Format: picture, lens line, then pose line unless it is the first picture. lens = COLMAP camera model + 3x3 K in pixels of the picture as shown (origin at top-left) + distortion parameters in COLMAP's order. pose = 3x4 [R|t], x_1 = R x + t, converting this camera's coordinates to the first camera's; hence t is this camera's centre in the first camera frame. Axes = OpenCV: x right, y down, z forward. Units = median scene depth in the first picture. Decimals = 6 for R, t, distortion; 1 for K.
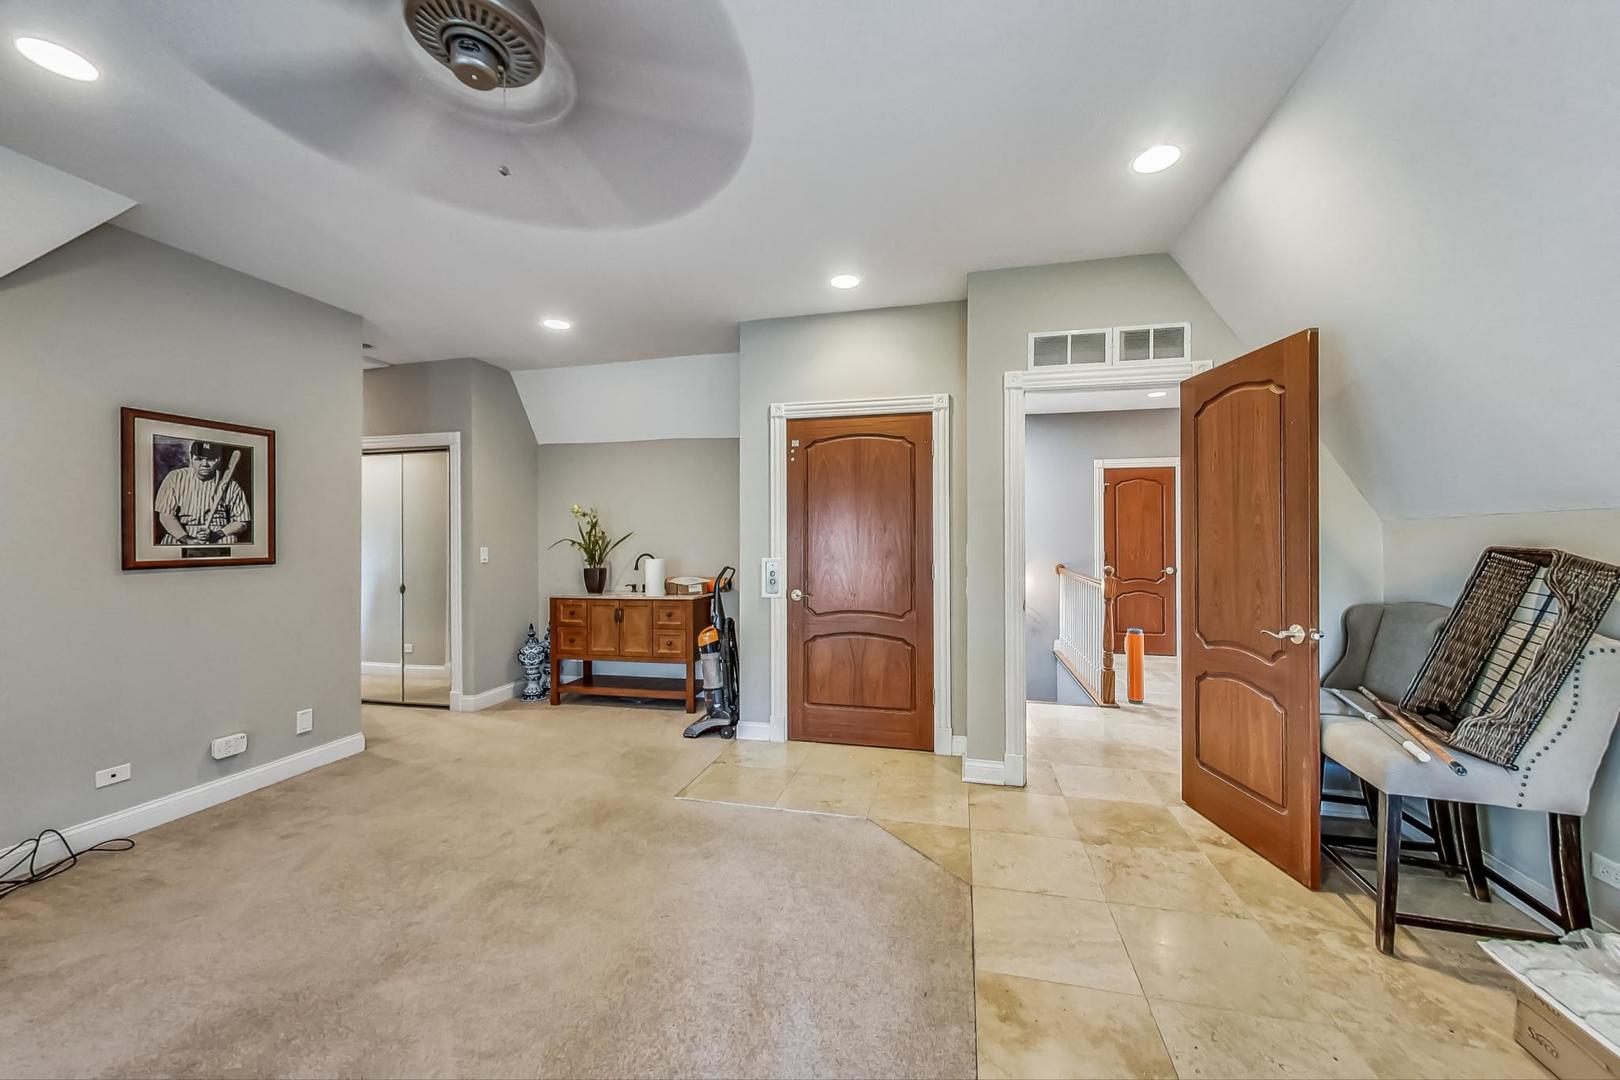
lens RADIAL K [[596.9, 0, 810.0], [0, 596.9, 540.0], [0, 0, 1]] dist [-0.000008, 0.000050]
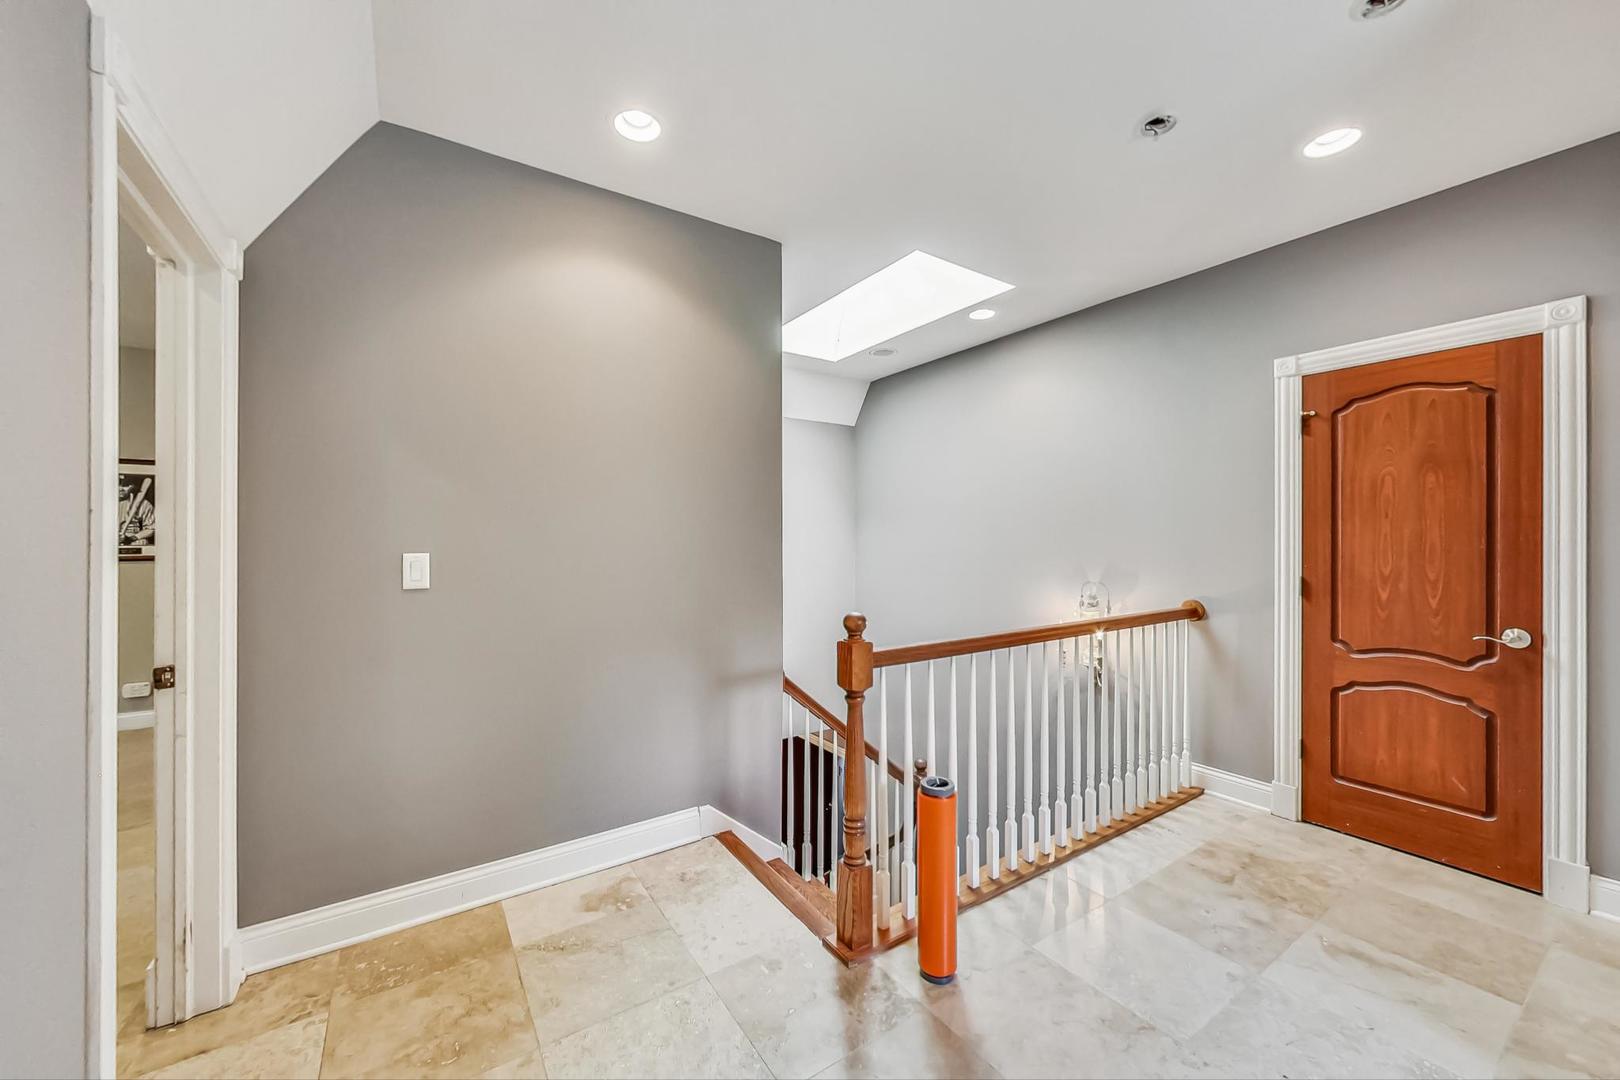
lens RADIAL K [[596.9, 0, 810.0], [0, 596.9, 540.0], [0, 0, 1]] dist [-0.000008, 0.000050]
pose [[0.742982, 0.000263, -0.669311, 1.120752], [-0.002961, 0.999991, -0.002894, -0.006593], [0.669305, 0.004132, 0.742977, 1.002135]]
